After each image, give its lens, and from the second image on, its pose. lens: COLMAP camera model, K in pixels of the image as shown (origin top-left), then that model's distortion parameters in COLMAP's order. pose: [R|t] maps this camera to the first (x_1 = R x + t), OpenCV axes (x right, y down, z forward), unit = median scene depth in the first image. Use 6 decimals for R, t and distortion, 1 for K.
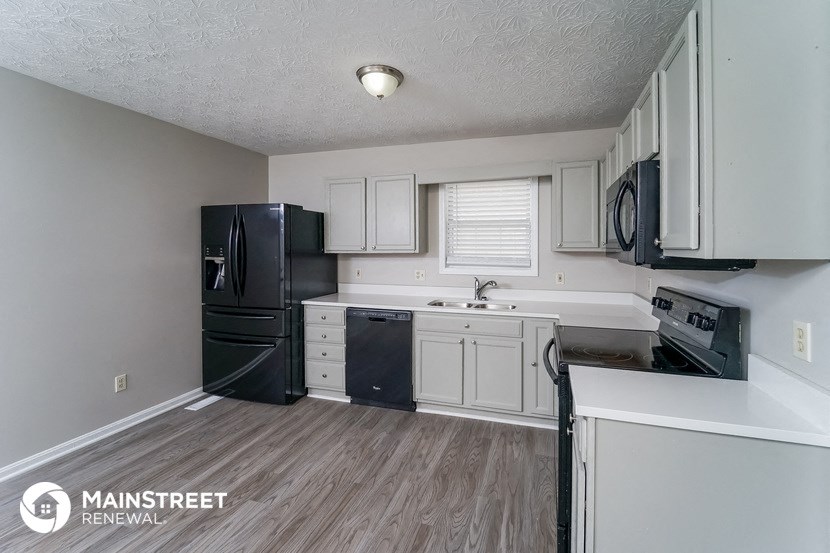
lens RADIAL K [[365.8, 0, 434.5], [0, 365.8, 249.3], [0, 0, 1]] dist [0.000540, 0.000003]
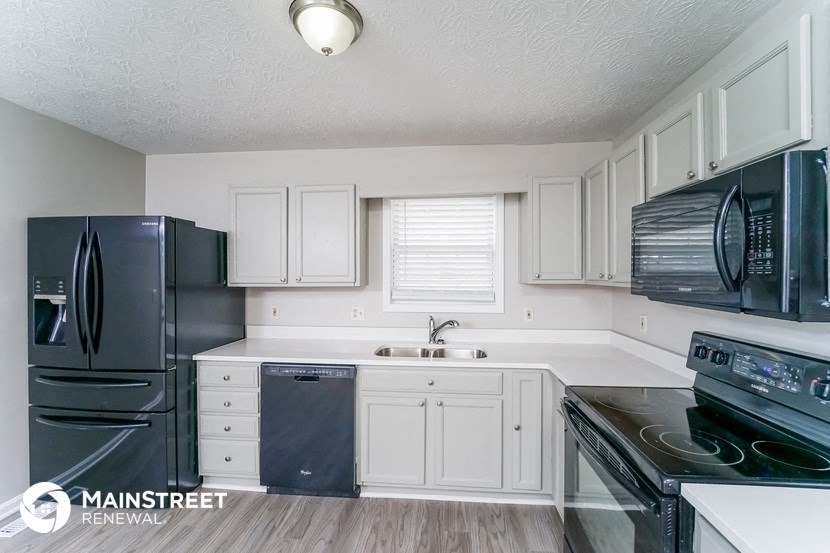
lens RADIAL K [[357.4, 0, 418.7], [0, 357.4, 271.2], [0, 0, 1]] dist [-0.016150, -0.000191]
pose [[0.977748, 0.000340, 0.209783, -0.080311], [0.002278, 0.999922, -0.012240, -0.012098], [-0.209771, 0.012446, 0.977671, 0.236891]]
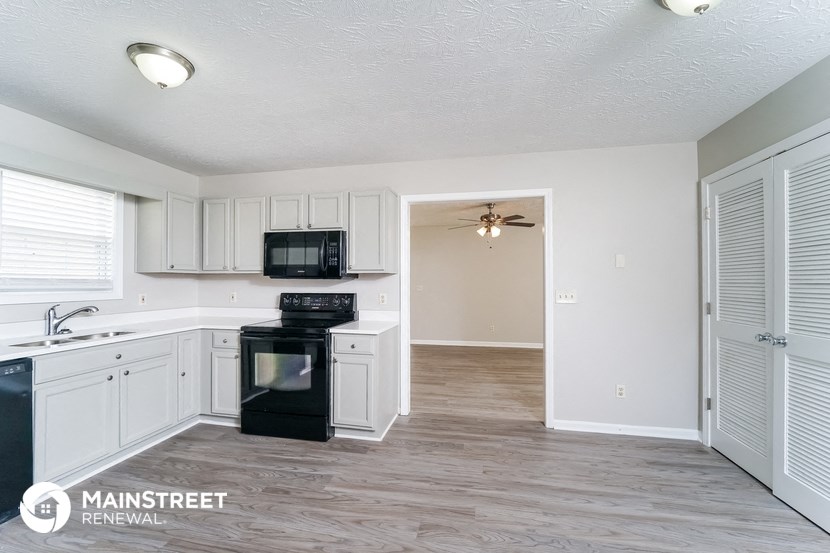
lens RADIAL K [[346.3, 0, 413.1], [0, 346.3, 280.5], [0, 0, 1]] dist [-0.000671, -0.000185]
pose [[-0.100788, 0.003556, 0.994902, -0.683969], [0.004344, 0.999986, -0.003134, 0.032867], [-0.994898, 0.004006, -0.100802, 0.342645]]
